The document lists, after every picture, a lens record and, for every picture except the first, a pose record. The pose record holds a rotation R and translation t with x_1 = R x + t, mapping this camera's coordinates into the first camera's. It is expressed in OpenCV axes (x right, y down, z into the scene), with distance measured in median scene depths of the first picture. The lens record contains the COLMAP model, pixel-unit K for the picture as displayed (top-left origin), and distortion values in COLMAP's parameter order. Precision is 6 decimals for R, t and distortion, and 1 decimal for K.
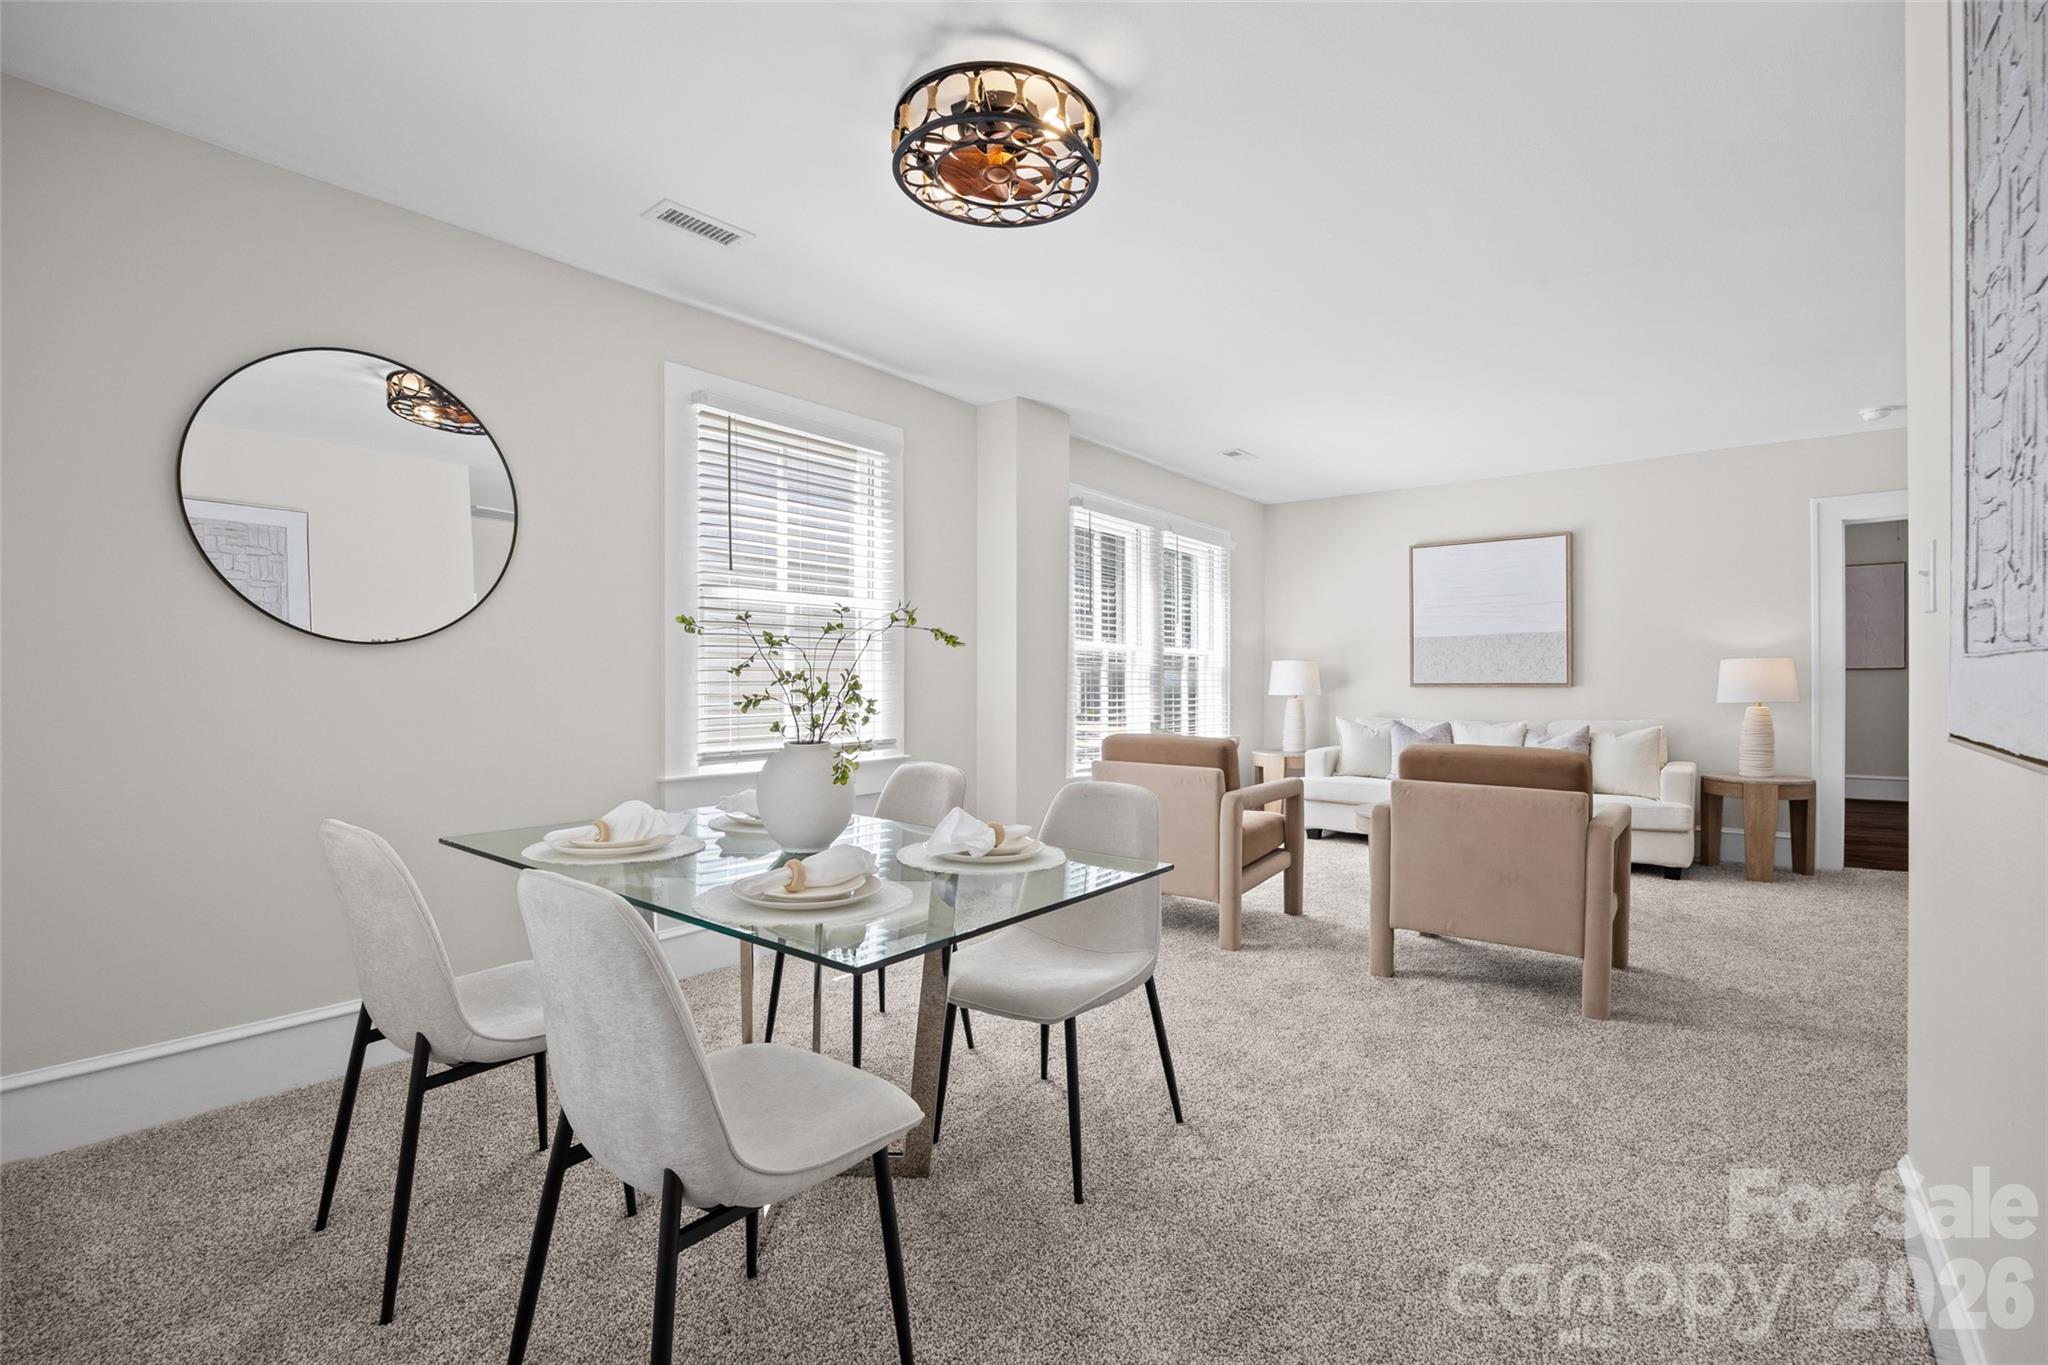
lens RADIAL K [[928.8, 0, 1015.7], [0, 928.8, 678.4], [0, 0, 1]] dist [-0.008660, -0.000185]
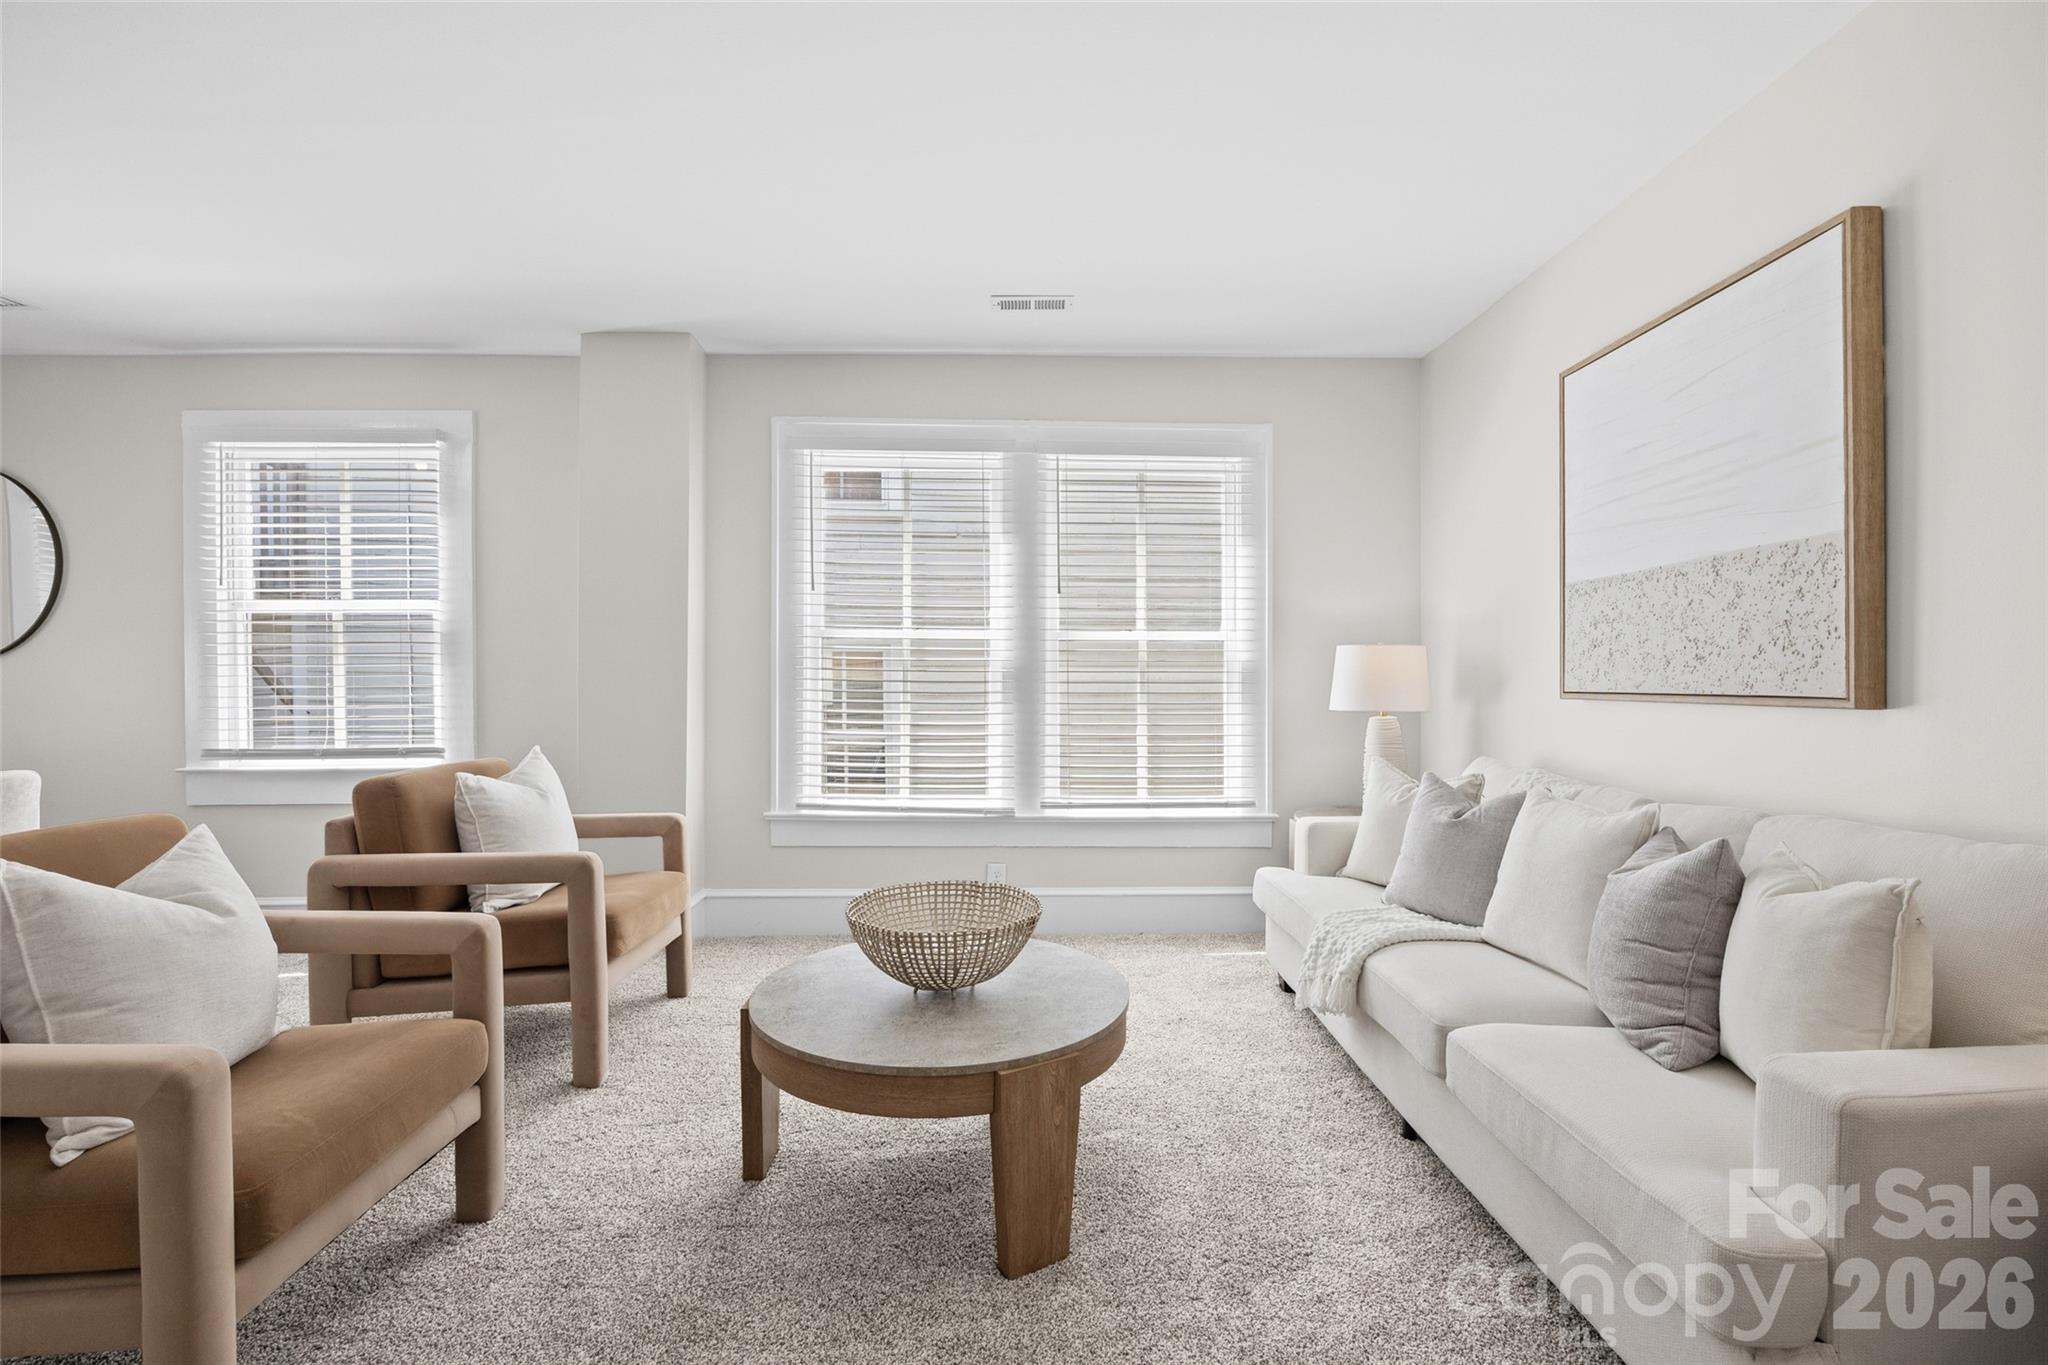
lens RADIAL K [[909.2, 0, 1052.6], [0, 909.2, 683.0], [0, 0, 1]] dist [-0.020745, 0.000573]
pose [[0.651422, 0.001999, -0.758713, 0.735648], [0.002096, 0.999988, 0.004434, -0.001479], [0.758713, -0.004479, 0.651410, 0.678415]]
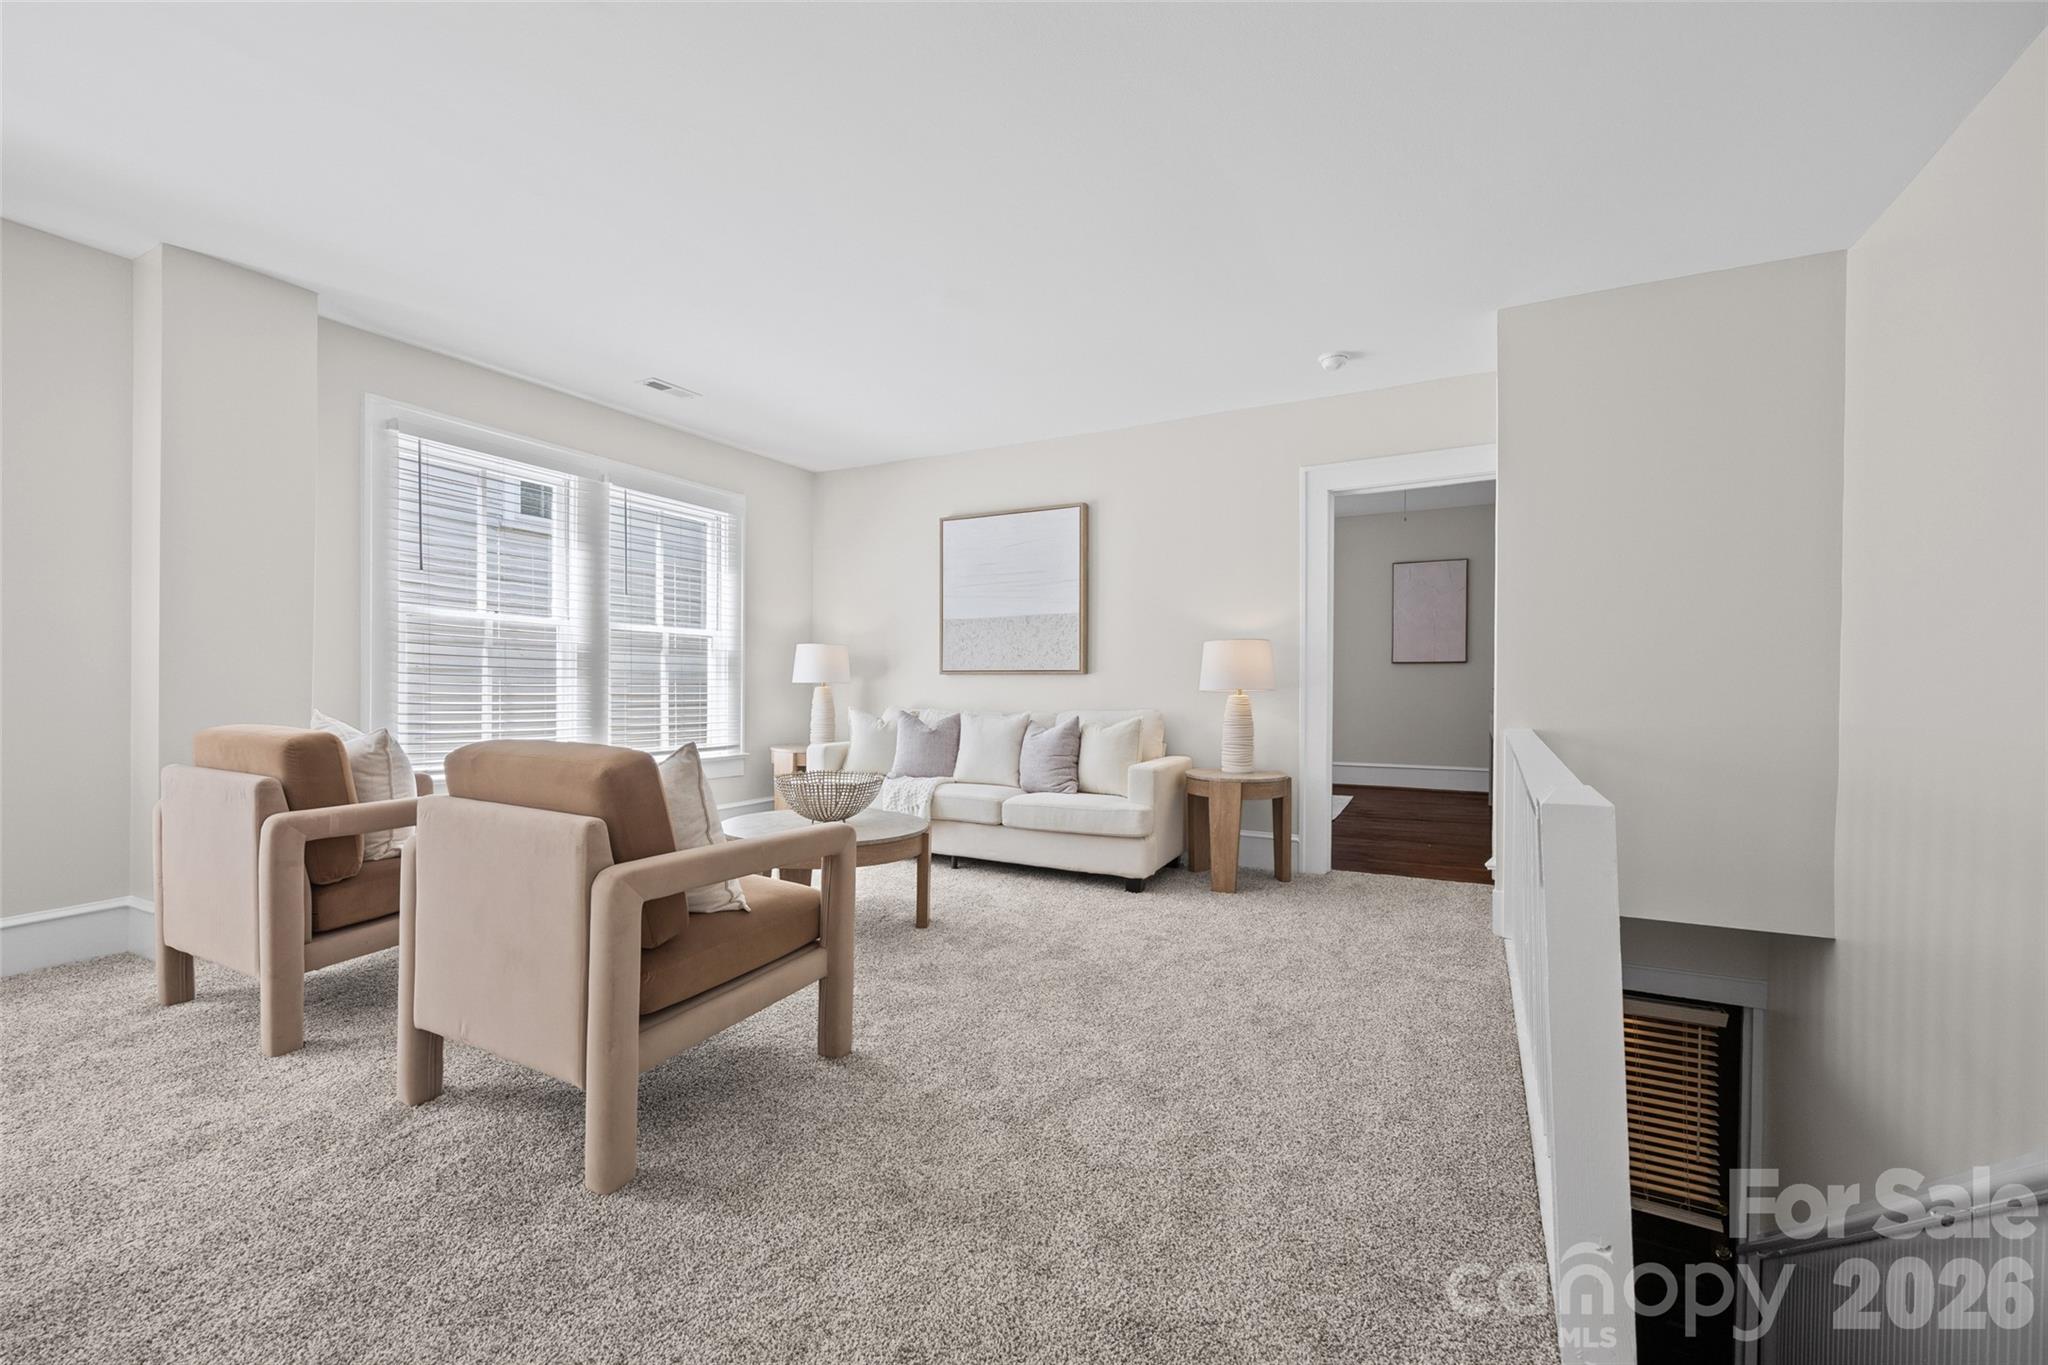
lens RADIAL K [[832.7, 0, 1007.4], [0, 832.7, 684.8], [0, 0, 1]] dist [-0.006561, 0.001064]
pose [[0.986597, 0.005404, 0.163086, 0.445126], [-0.006194, 0.999971, 0.004336, 0.018657], [-0.163058, -0.005288, 0.986602, 0.235111]]
